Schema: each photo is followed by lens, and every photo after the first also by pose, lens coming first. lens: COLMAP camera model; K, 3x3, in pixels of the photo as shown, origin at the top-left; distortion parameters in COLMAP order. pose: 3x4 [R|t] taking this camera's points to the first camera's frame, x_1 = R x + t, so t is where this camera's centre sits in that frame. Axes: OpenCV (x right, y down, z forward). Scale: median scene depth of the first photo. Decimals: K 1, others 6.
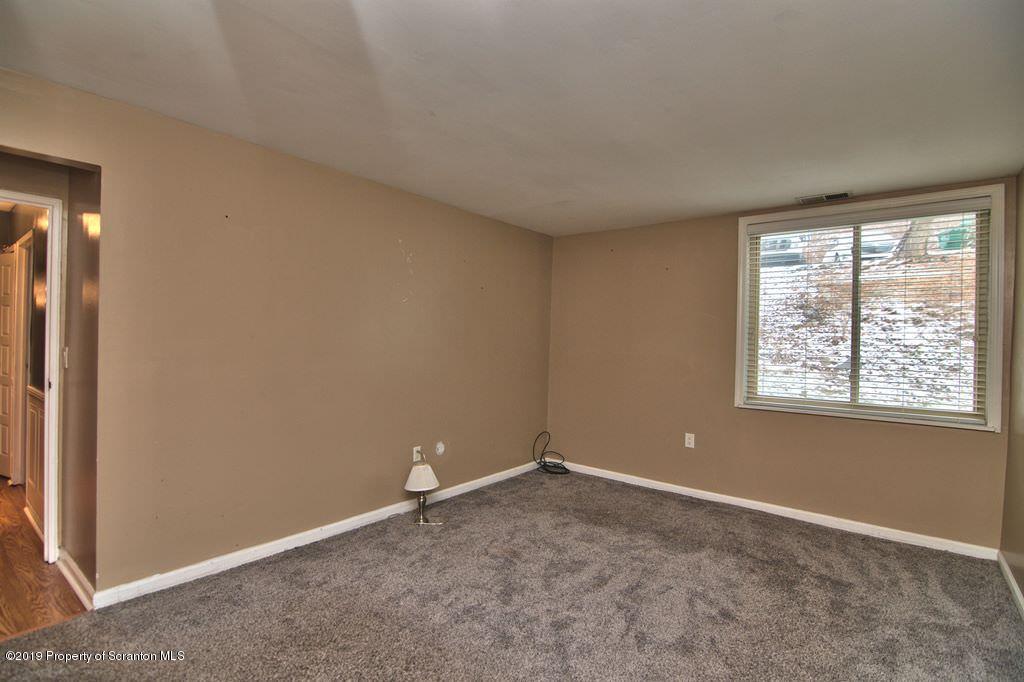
lens RADIAL K [[491.0, 0, 512.0], [0, 491.0, 341.0], [0, 0, 1]] dist [-0.007501, -0.009531]
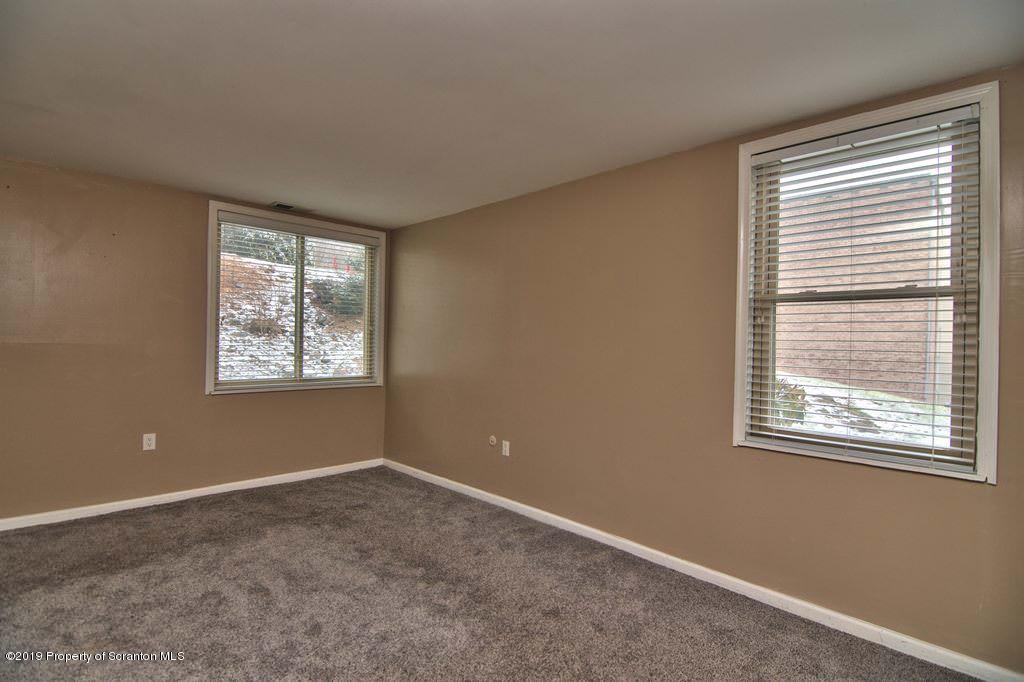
lens RADIAL K [[491.0, 0, 512.0], [0, 491.0, 341.0], [0, 0, 1]] dist [-0.007501, -0.009531]
pose [[0.105245, -0.015937, 0.994319, -0.512025], [-0.013895, 0.999750, 0.017494, 0.003194], [-0.994349, -0.015657, 0.104997, 0.346078]]
